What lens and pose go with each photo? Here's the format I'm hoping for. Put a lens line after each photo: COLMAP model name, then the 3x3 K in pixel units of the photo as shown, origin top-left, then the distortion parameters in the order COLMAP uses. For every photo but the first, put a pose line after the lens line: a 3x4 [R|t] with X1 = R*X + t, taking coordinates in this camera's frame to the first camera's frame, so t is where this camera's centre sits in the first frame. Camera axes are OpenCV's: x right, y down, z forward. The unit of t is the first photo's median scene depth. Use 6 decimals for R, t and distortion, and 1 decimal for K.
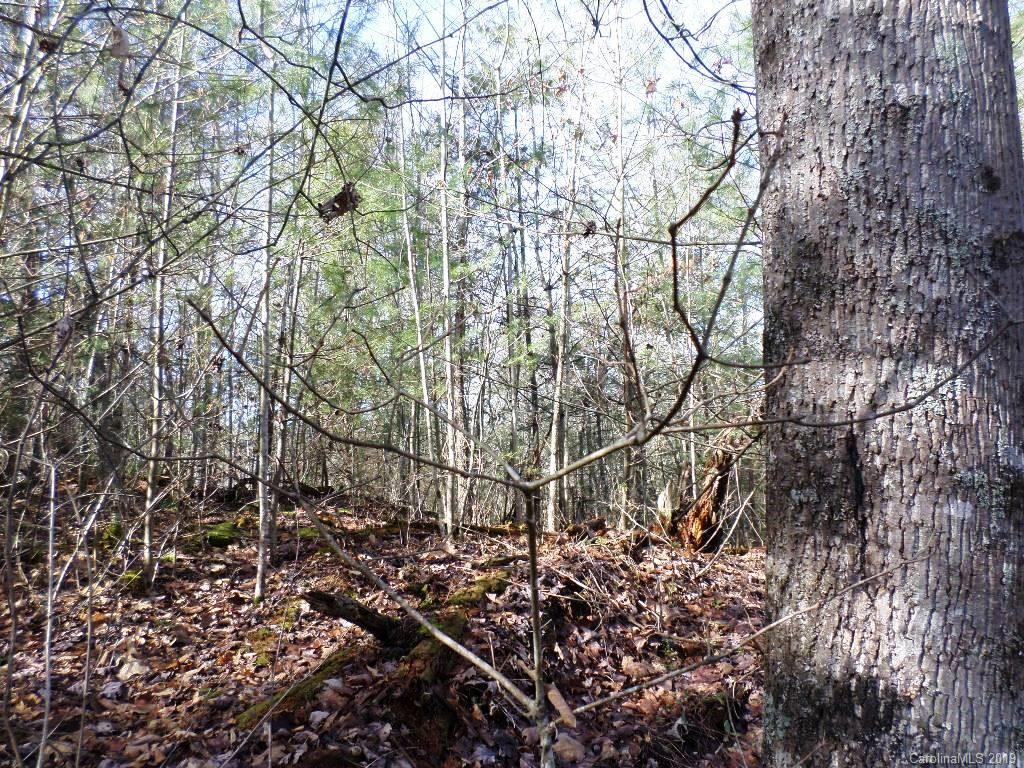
lens RADIAL K [[785.7, 0, 491.2], [0, 785.7, 386.0], [0, 0, 1]] dist [-0.005793, -0.018460]
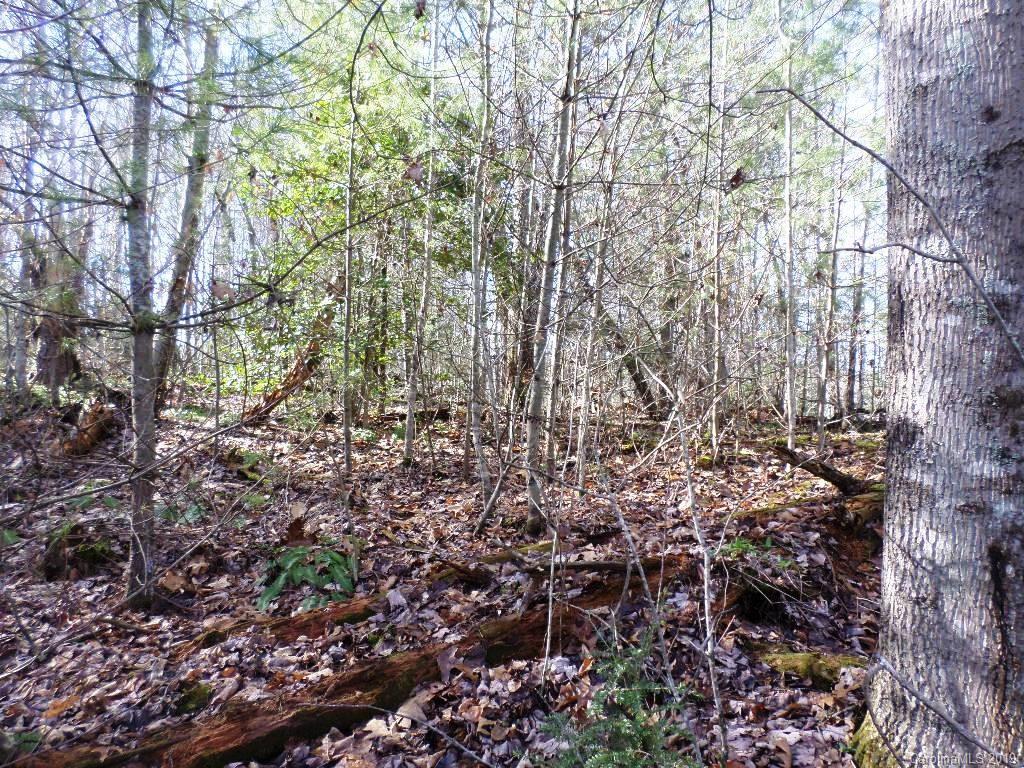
lens RADIAL K [[785.7, 0, 491.2], [0, 785.7, 386.0], [0, 0, 1]] dist [-0.005793, -0.018460]
pose [[0.692271, -0.019684, -0.721370, 1.103516], [0.061414, 0.997608, 0.031715, 0.180461], [0.719020, -0.066258, 0.691824, -0.896044]]
